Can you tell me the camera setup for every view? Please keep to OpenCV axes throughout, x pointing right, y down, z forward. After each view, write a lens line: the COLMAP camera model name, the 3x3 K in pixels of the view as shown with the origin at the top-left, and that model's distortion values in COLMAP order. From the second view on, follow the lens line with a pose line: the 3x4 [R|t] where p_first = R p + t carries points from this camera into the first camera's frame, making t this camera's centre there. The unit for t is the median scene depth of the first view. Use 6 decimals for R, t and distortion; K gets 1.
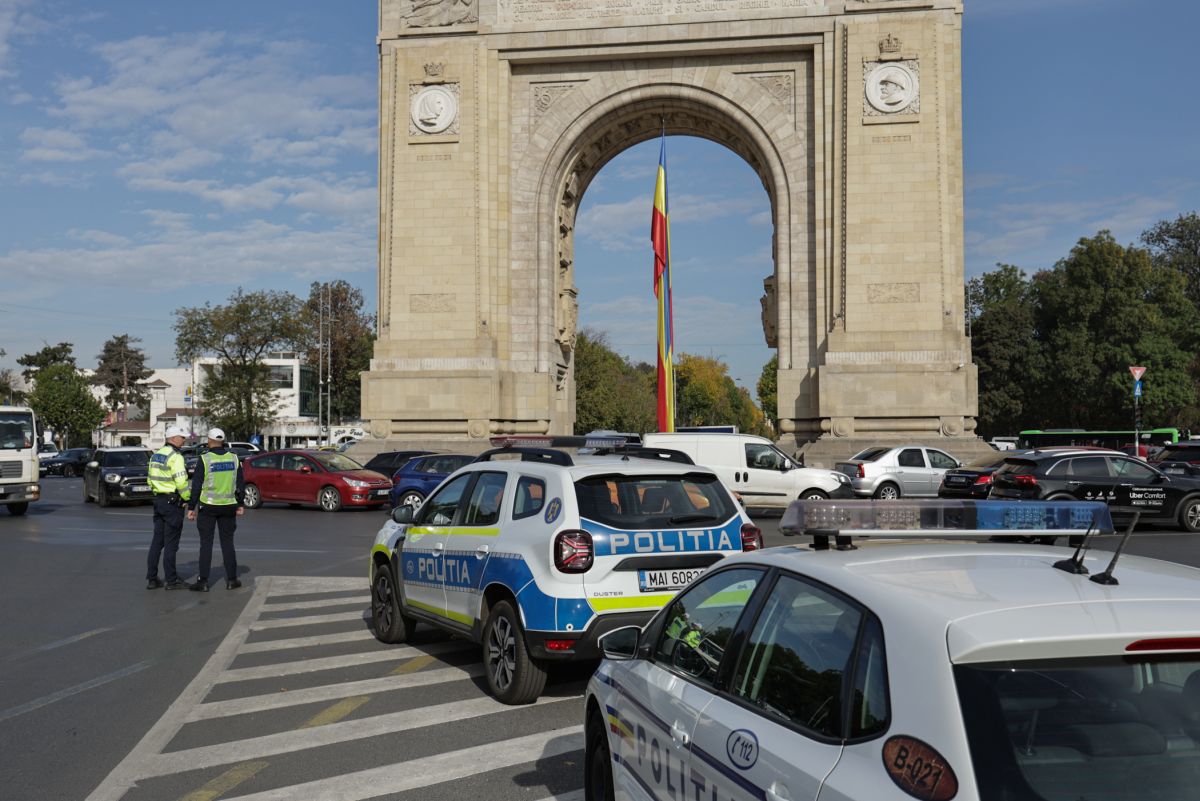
lens RADIAL K [[1179.4, 0, 599.3], [0, 1179.4, 418.0], [0, 0, 1]] dist [-0.020813, 0.002452]
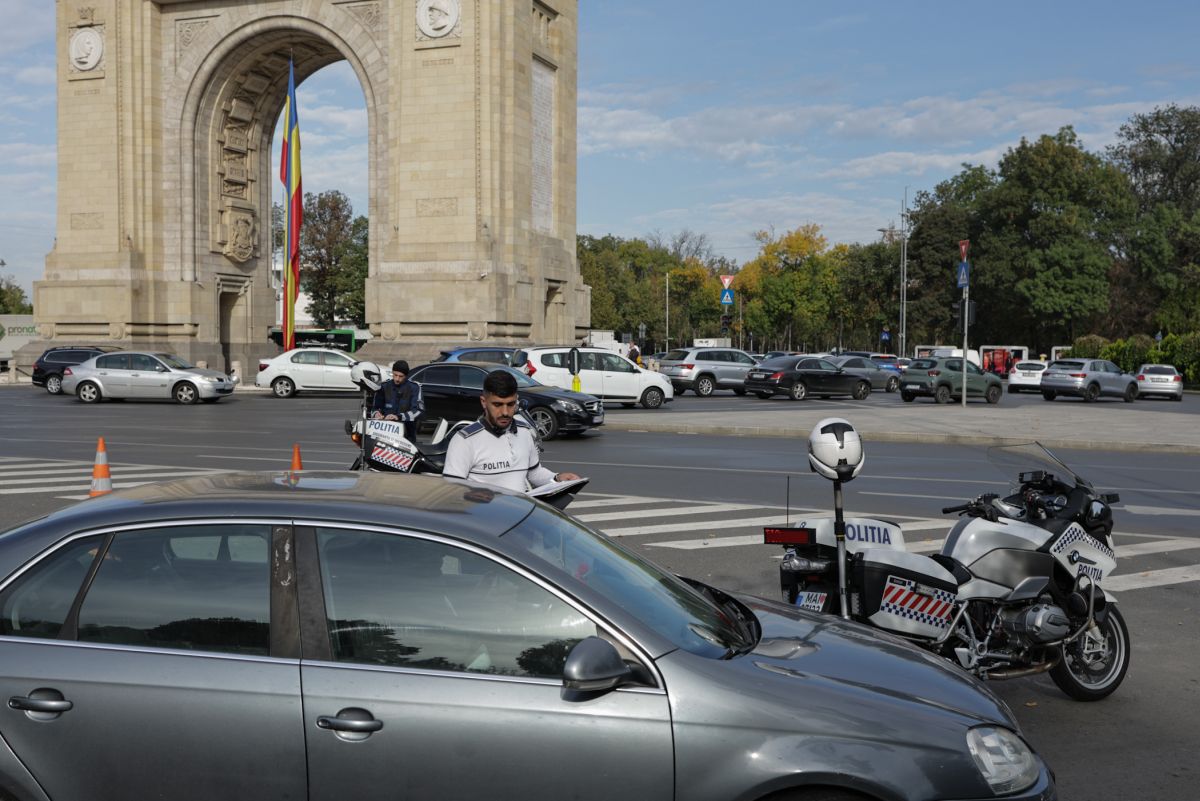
lens RADIAL K [[1224.7, 0, 598.5], [0, 1224.7, 420.4], [0, 0, 1]] dist [-0.057200, 0.020742]
pose [[0.984057, 0.020431, -0.176675, 0.535804], [-0.006307, 0.996764, 0.080142, -0.001733], [0.177741, -0.077750, 0.981001, -0.078664]]
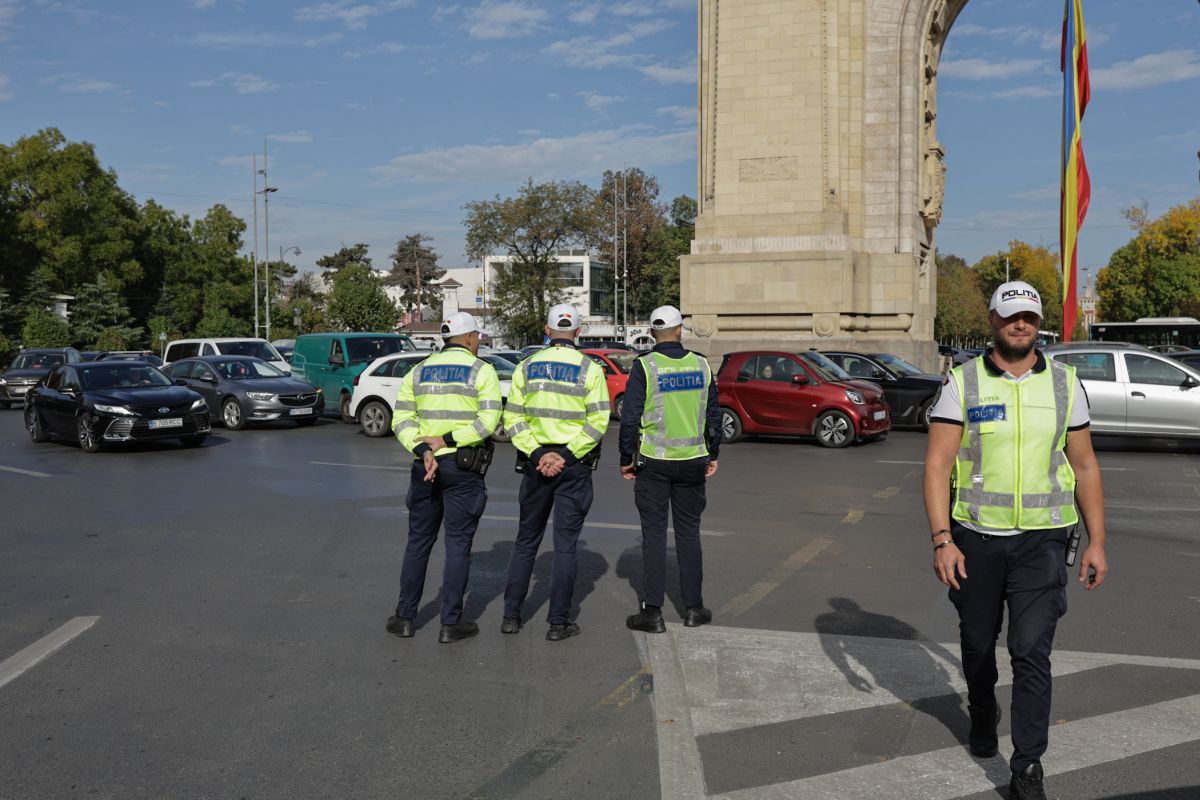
lens RADIAL K [[1224.7, 0, 598.5], [0, 1224.7, 419.9], [0, 0, 1]] dist [-0.057200, 0.020742]
pose [[0.971438, 0.013579, -0.236905, -0.051545], [0.006177, 0.996576, 0.082450, 0.004060], [0.237213, -0.081558, 0.968028, 0.144542]]
